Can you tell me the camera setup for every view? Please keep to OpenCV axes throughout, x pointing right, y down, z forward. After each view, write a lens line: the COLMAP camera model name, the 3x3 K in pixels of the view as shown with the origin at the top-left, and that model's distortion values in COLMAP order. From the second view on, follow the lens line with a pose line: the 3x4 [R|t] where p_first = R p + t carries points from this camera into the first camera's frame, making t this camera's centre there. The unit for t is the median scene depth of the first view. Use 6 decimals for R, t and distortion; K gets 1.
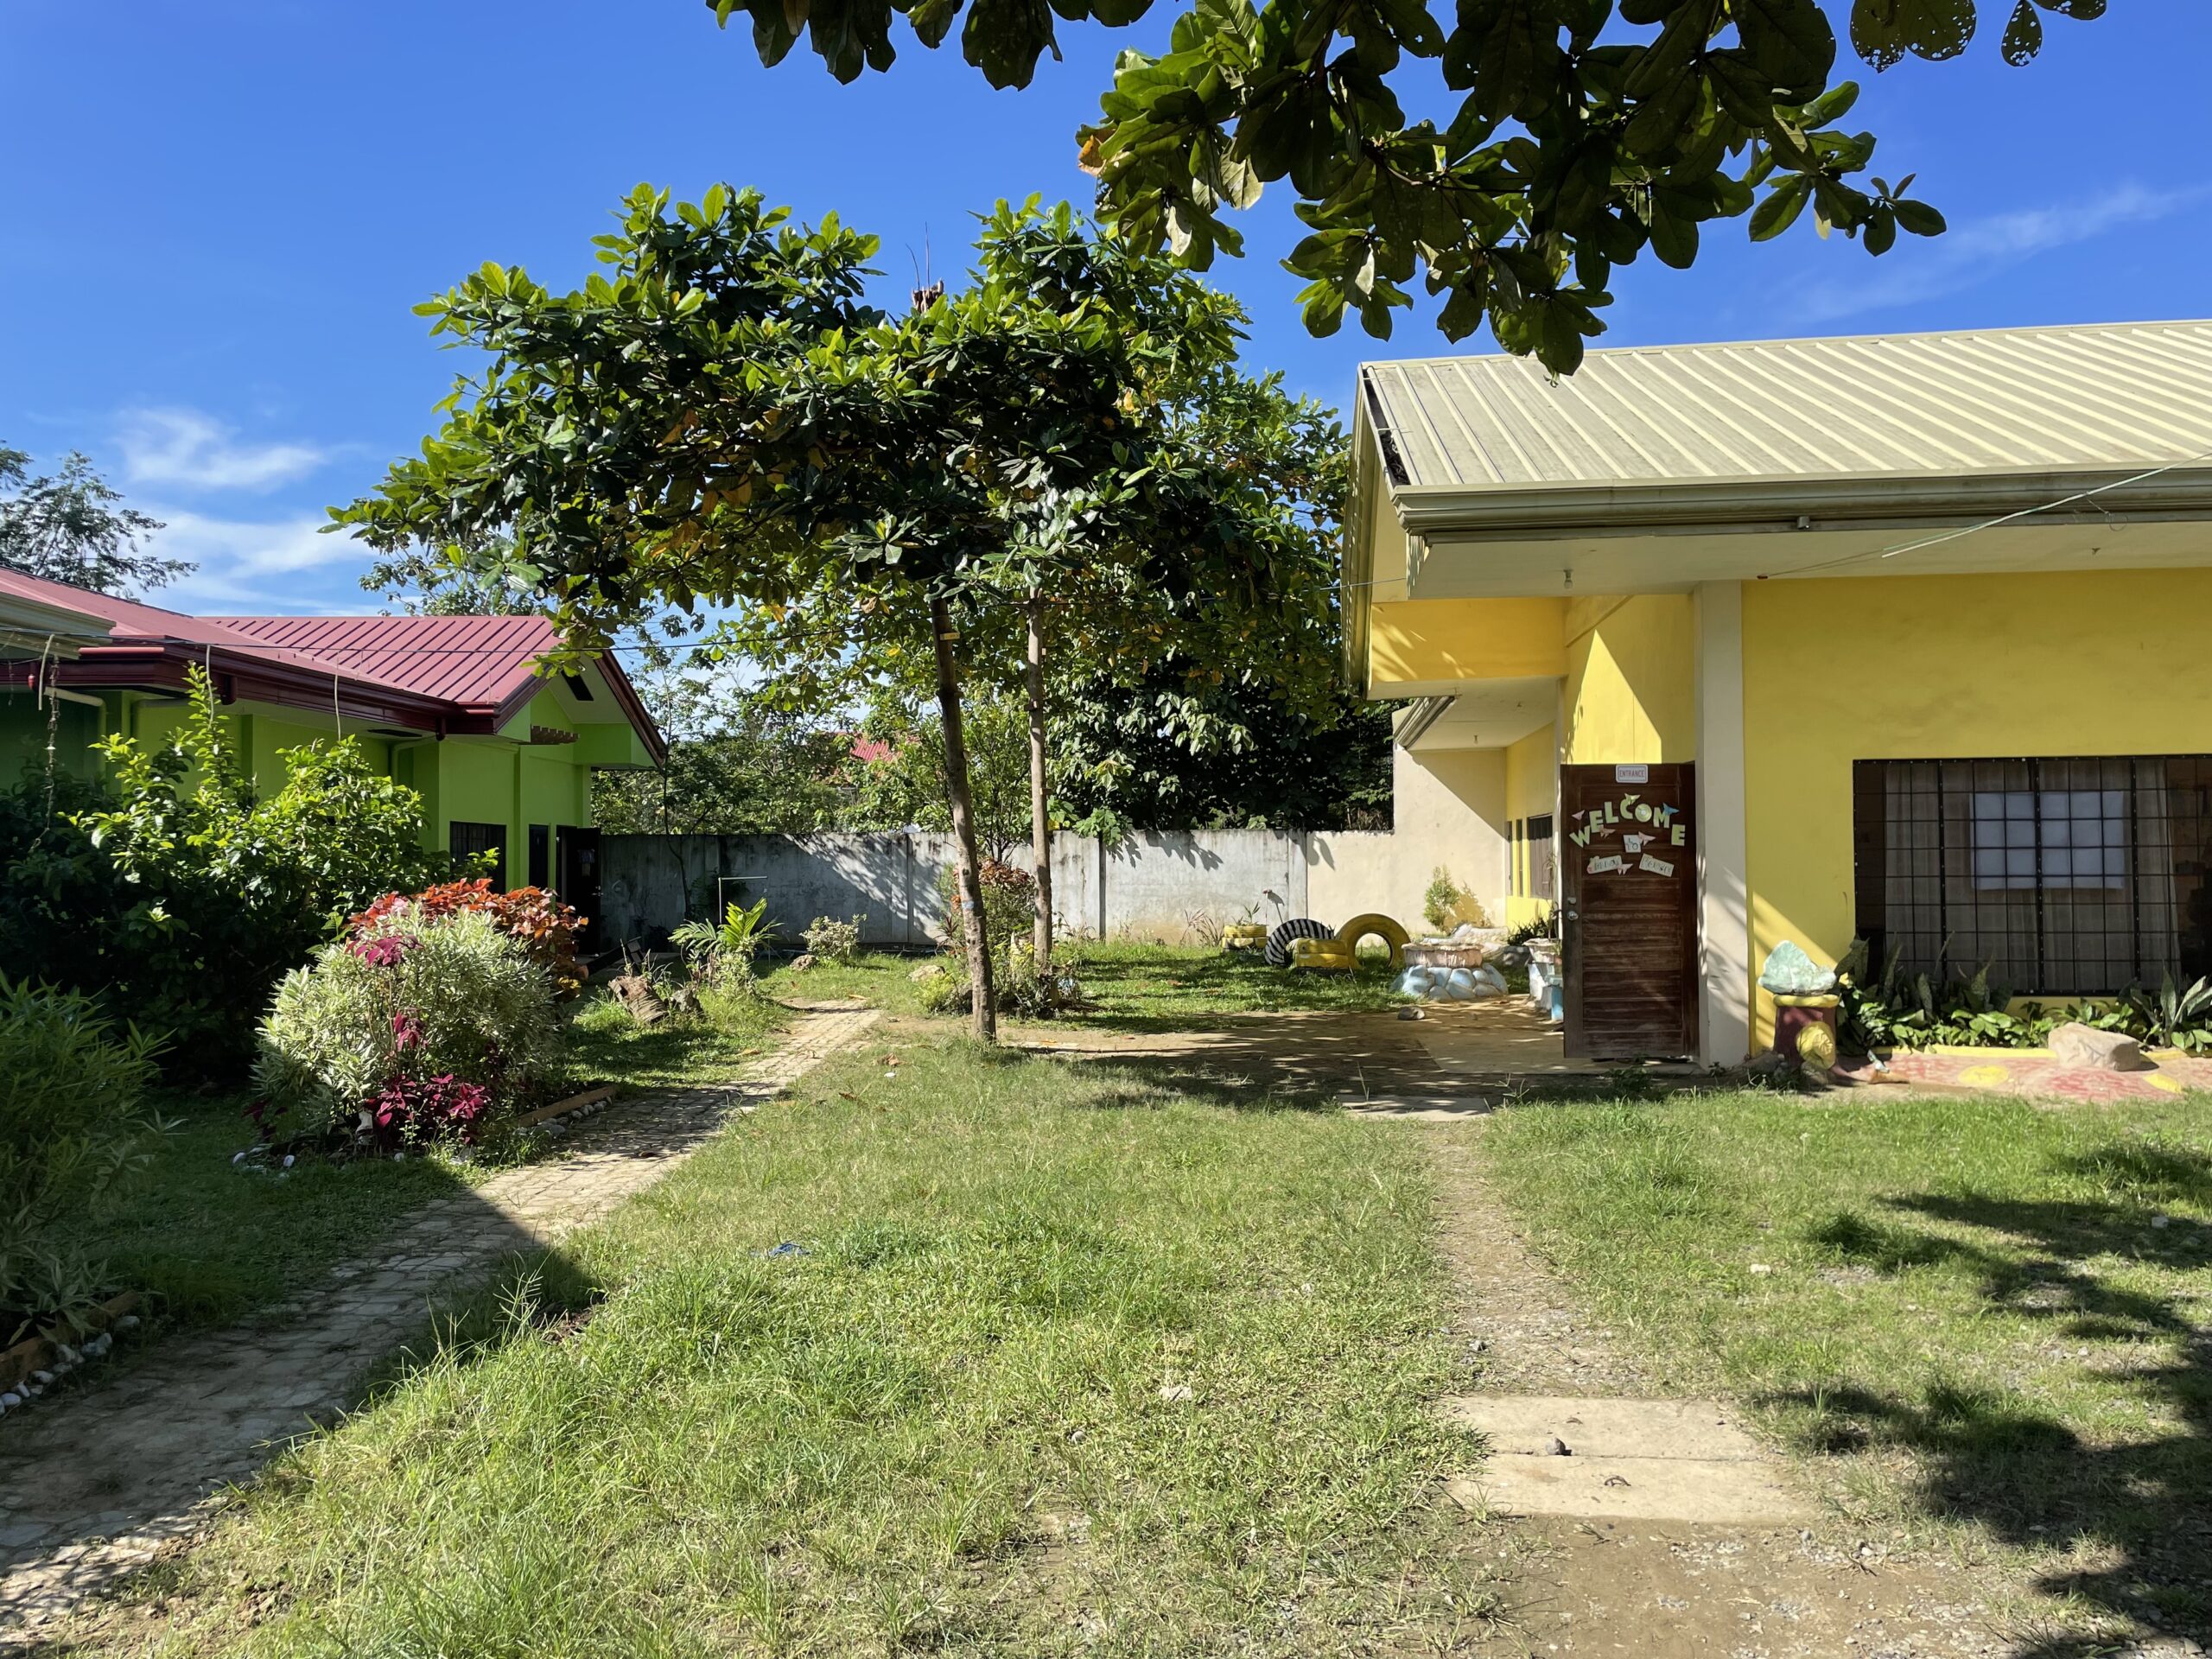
lens RADIAL K [[1689.7, 0, 1095.5], [0, 1689.7, 842.3], [0, 0, 1]] dist [0.076408, -0.108291]
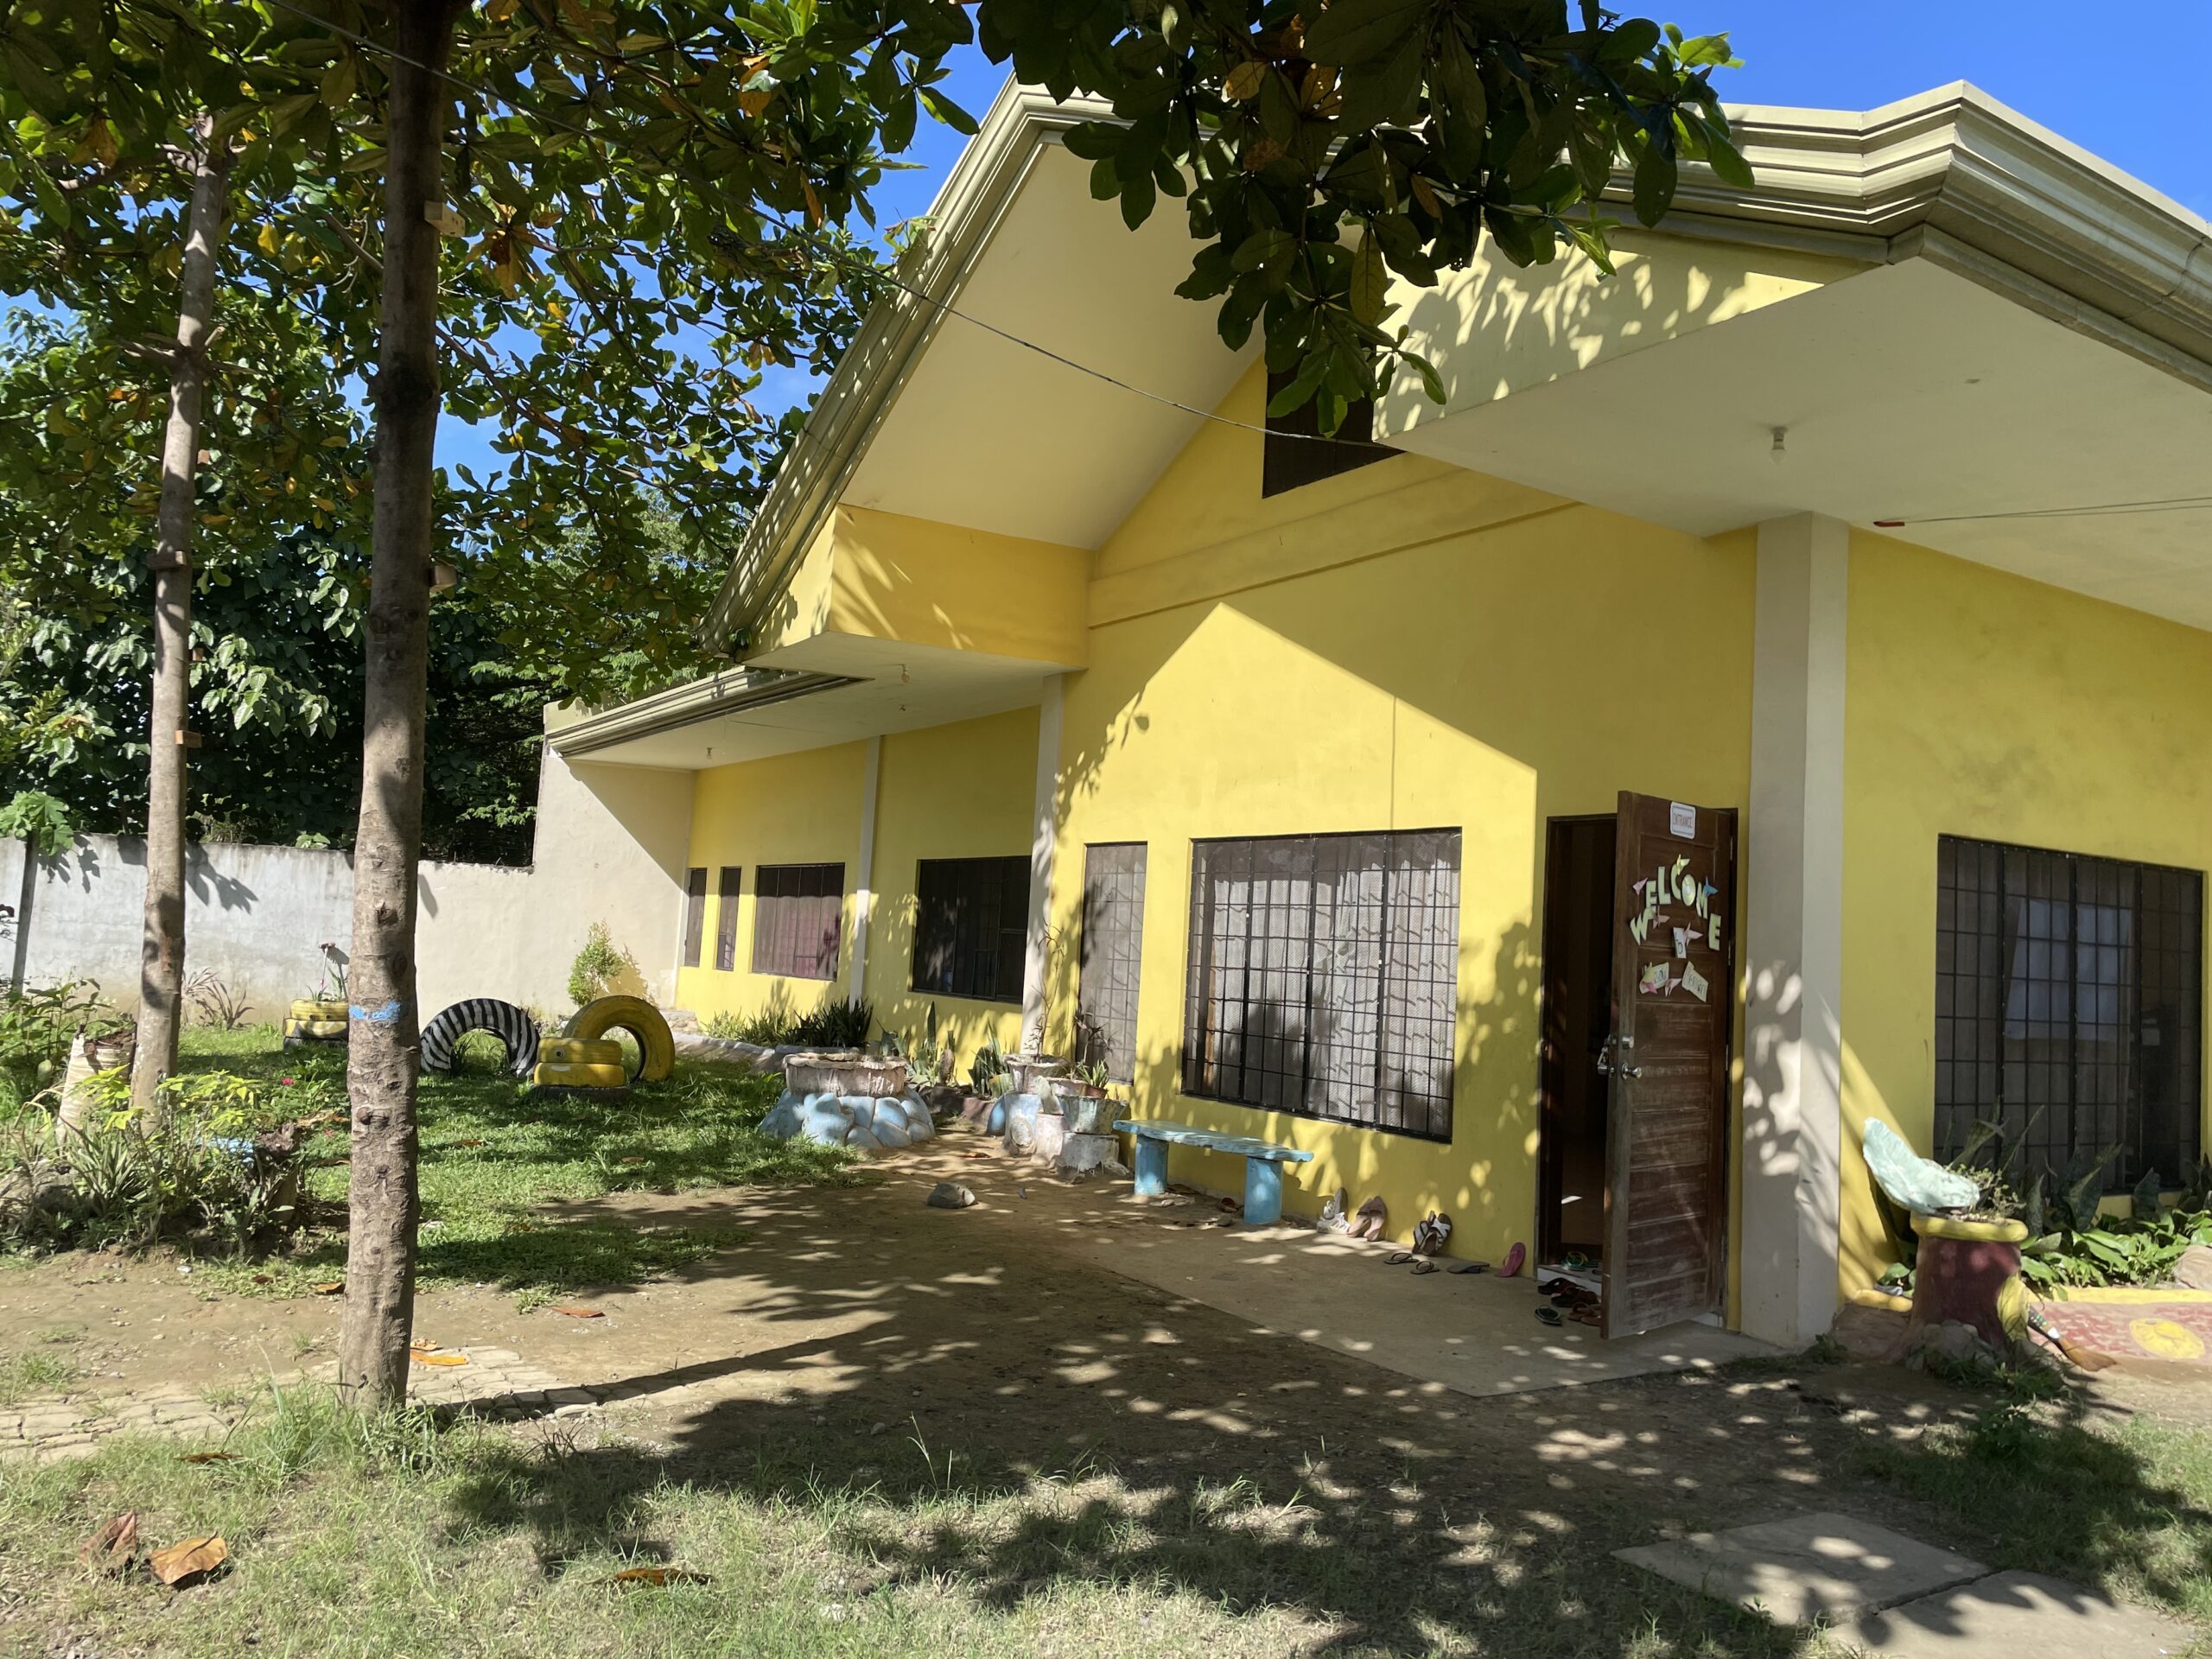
lens RADIAL K [[1644.7, 0, 1108.2], [0, 1644.7, 800.5], [0, 0, 1]] dist [0.088857, -0.112604]
pose [[0.764698, 0.106497, 0.635527, -0.106549], [-0.069407, 0.994123, -0.083075, 0.007081], [-0.640640, 0.019417, 0.767596, 0.382382]]
